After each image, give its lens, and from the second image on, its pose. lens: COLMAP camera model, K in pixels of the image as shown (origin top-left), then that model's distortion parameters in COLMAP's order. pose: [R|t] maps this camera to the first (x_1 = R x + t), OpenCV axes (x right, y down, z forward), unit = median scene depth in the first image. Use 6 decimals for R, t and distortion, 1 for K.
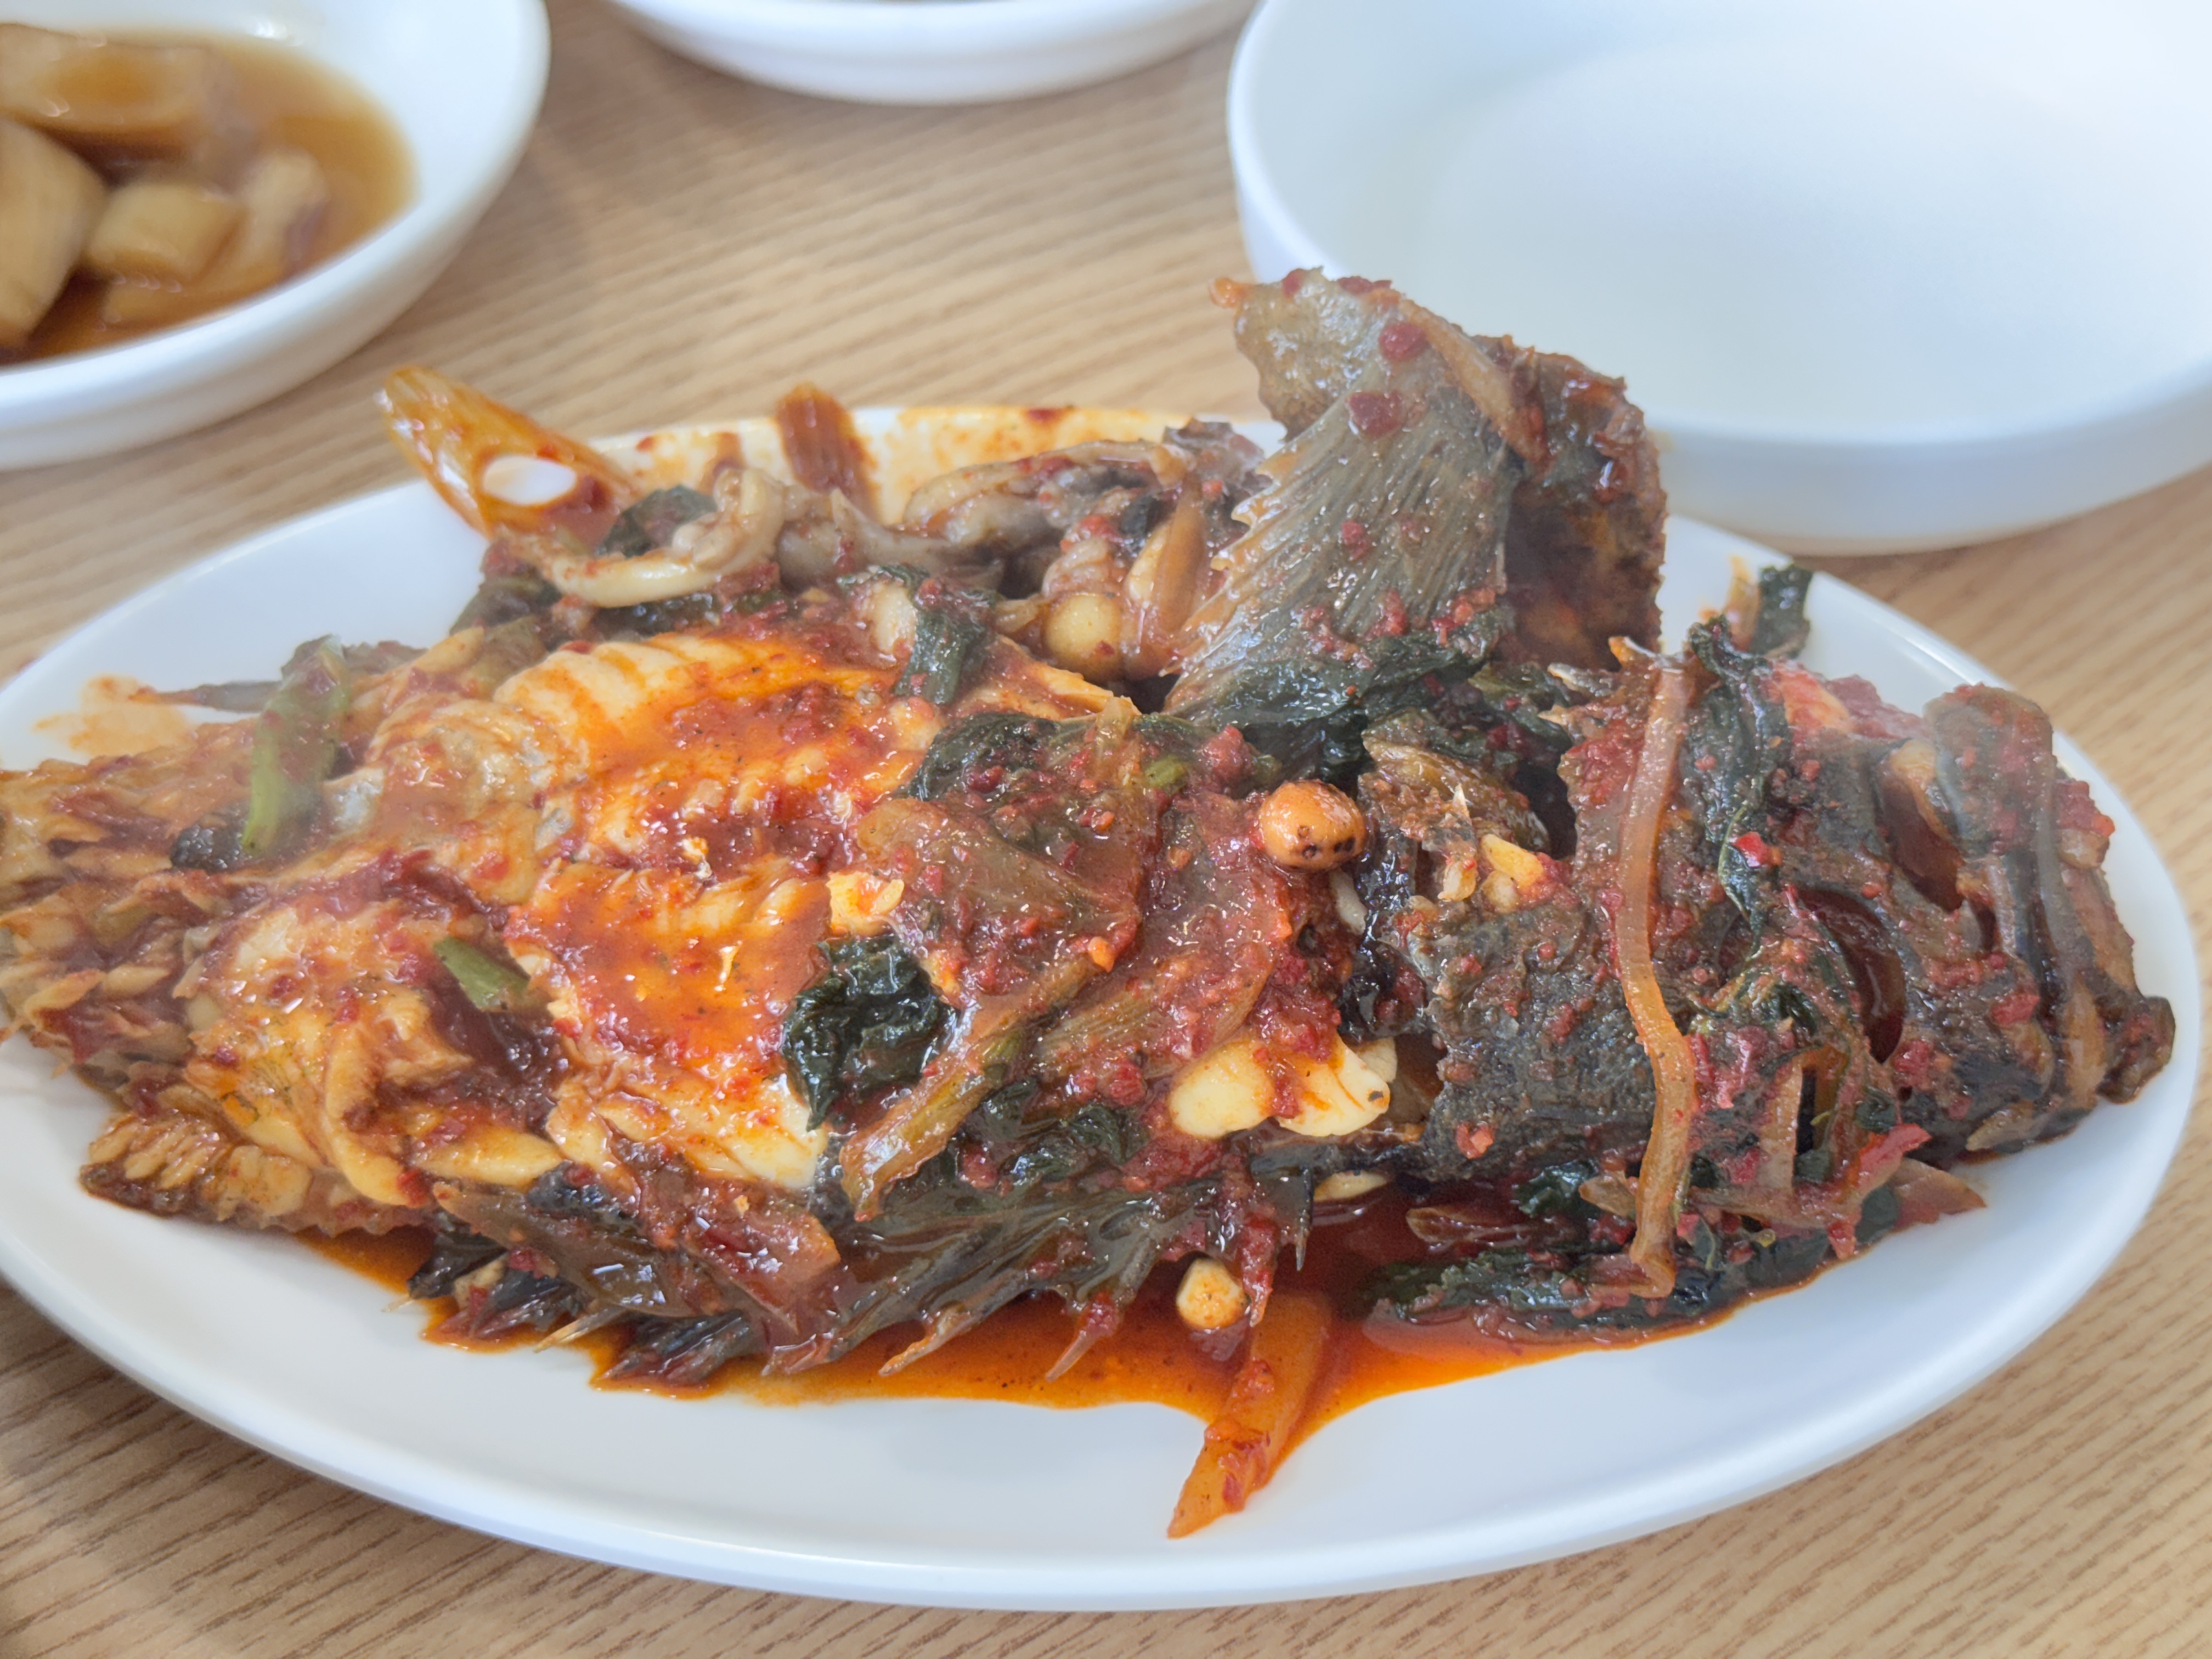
lens RADIAL K [[3119.6, 0, 1106.0], [0, 3119.6, 829.5], [0, 0, 1]] dist [0.143538, -0.098860]
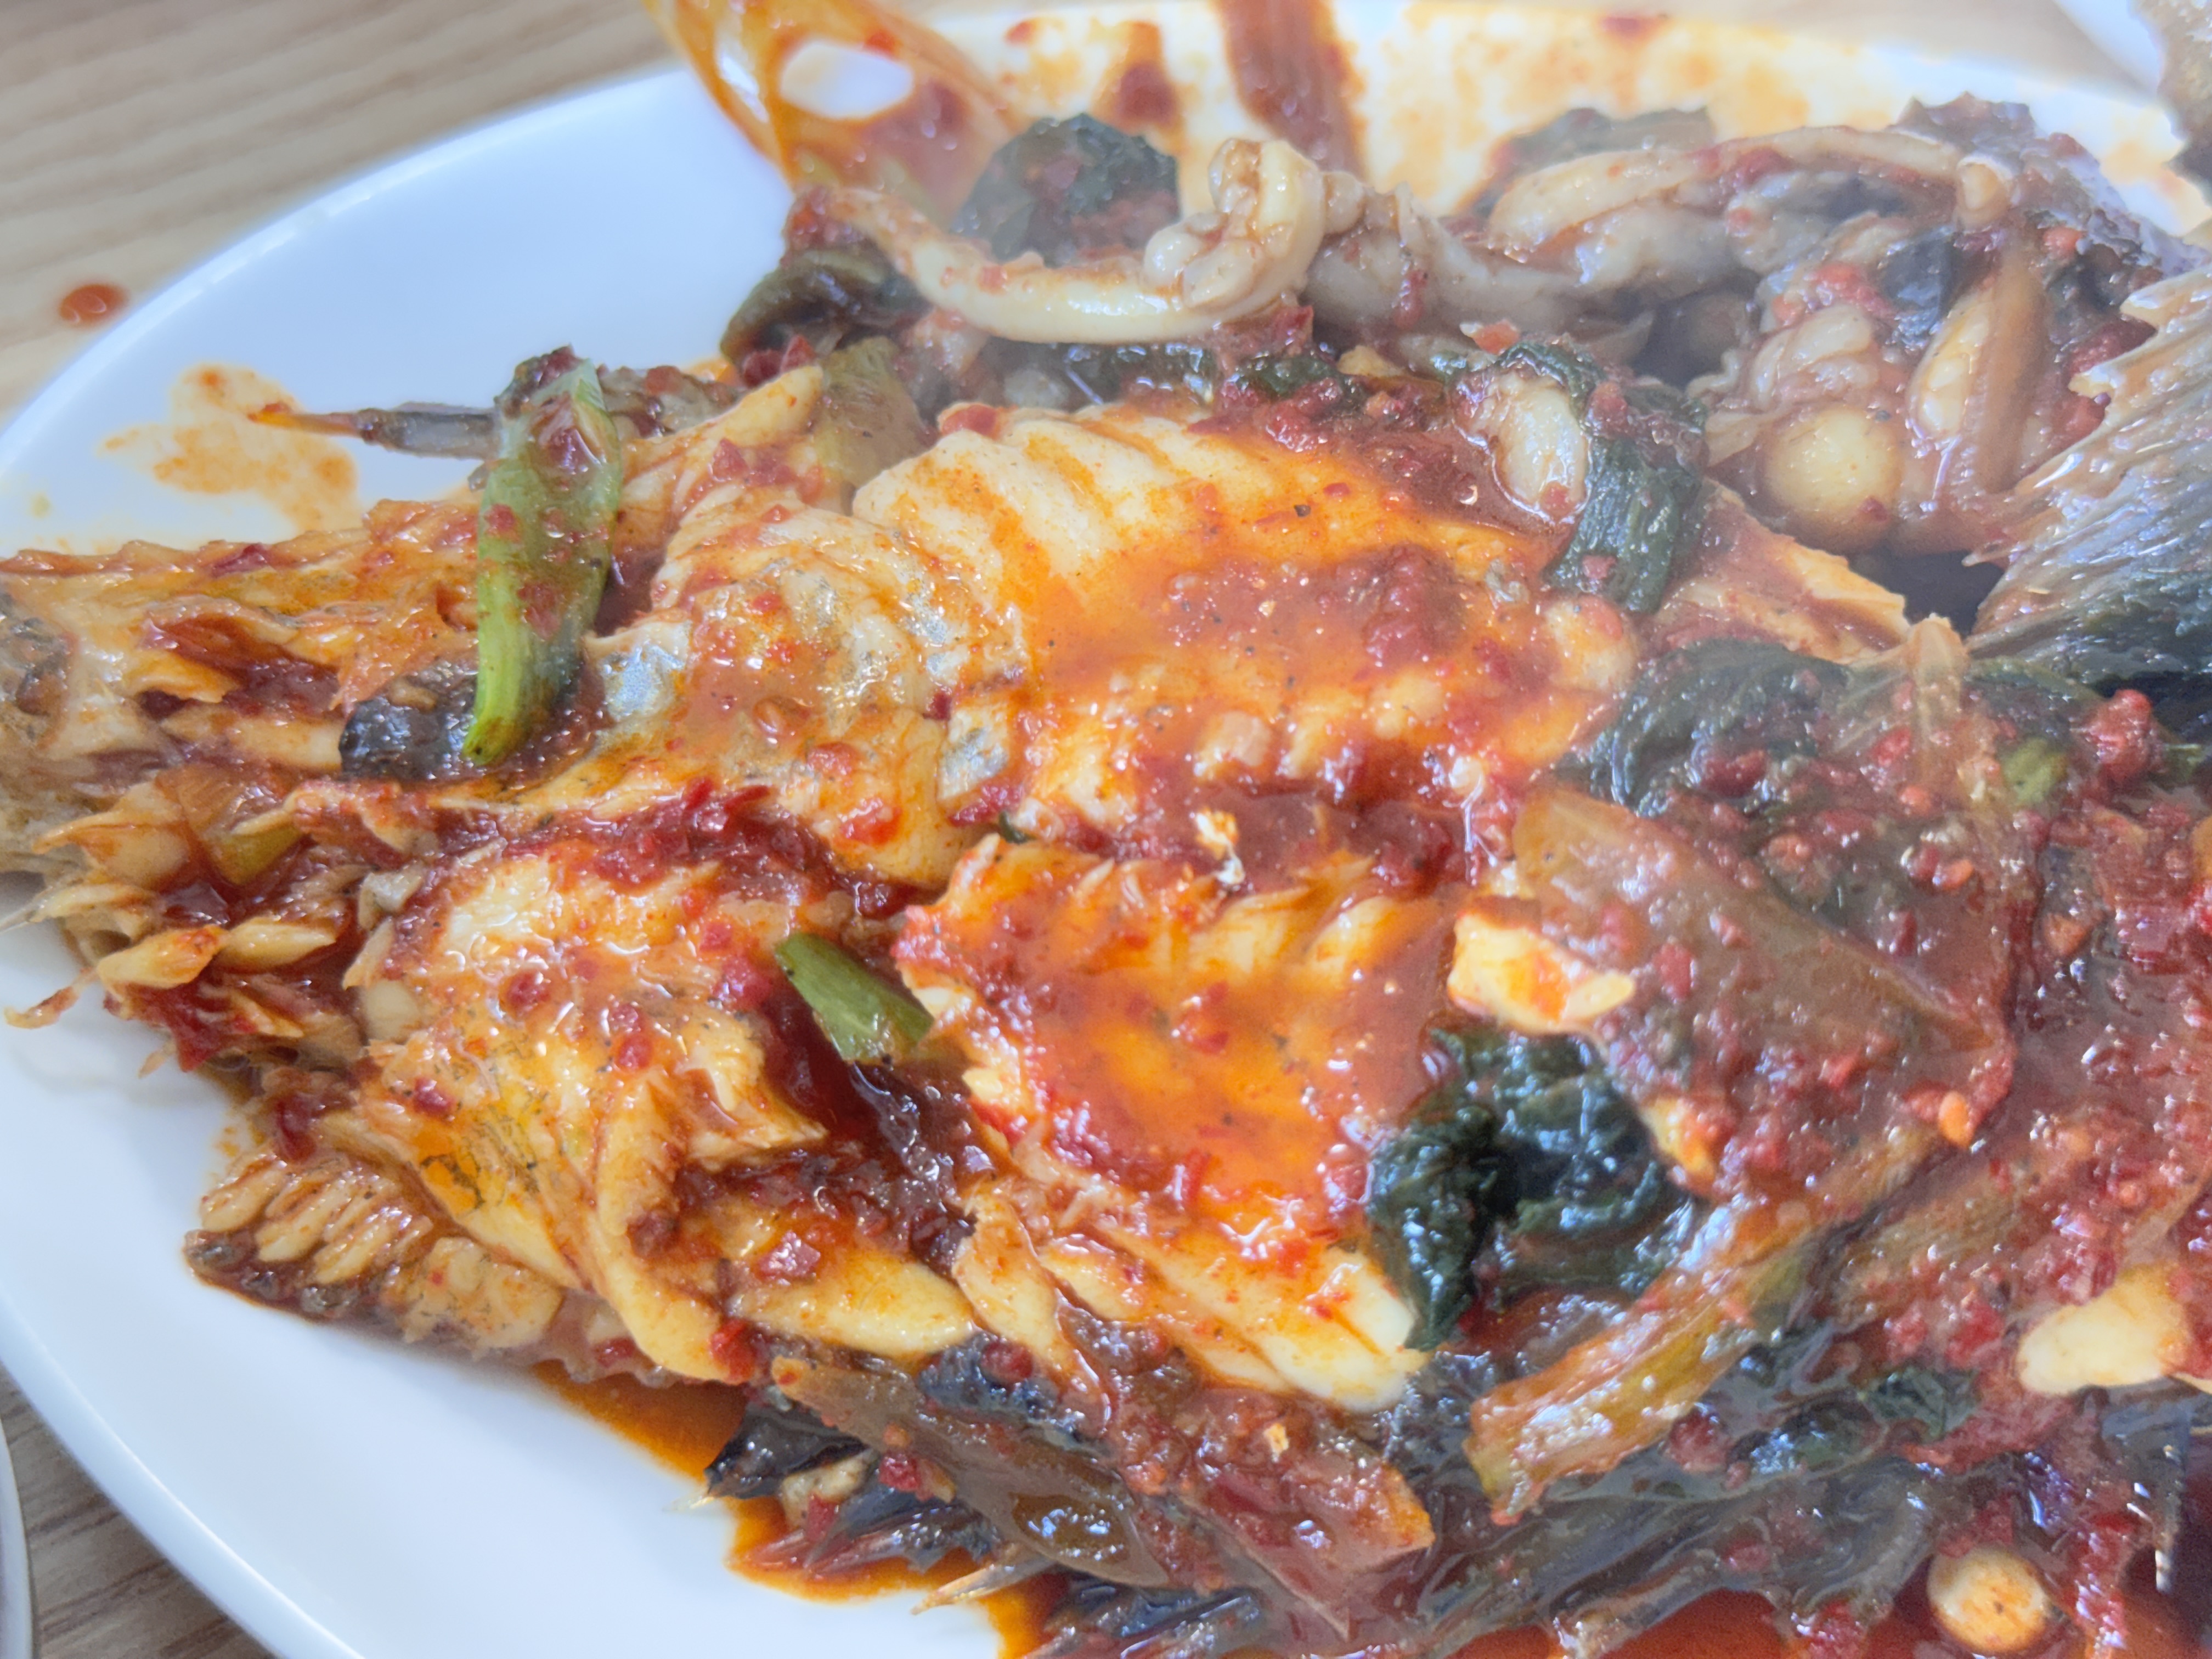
lens RADIAL K [[3119.6, 0, 1106.0], [0, 3119.6, 829.5], [0, 0, 1]] dist [0.143538, -0.098860]
pose [[0.997225, 0.071093, 0.022083, -0.163080], [-0.073945, 0.980246, 0.183439, -0.101279], [-0.008605, -0.184563, 0.982783, 0.400865]]
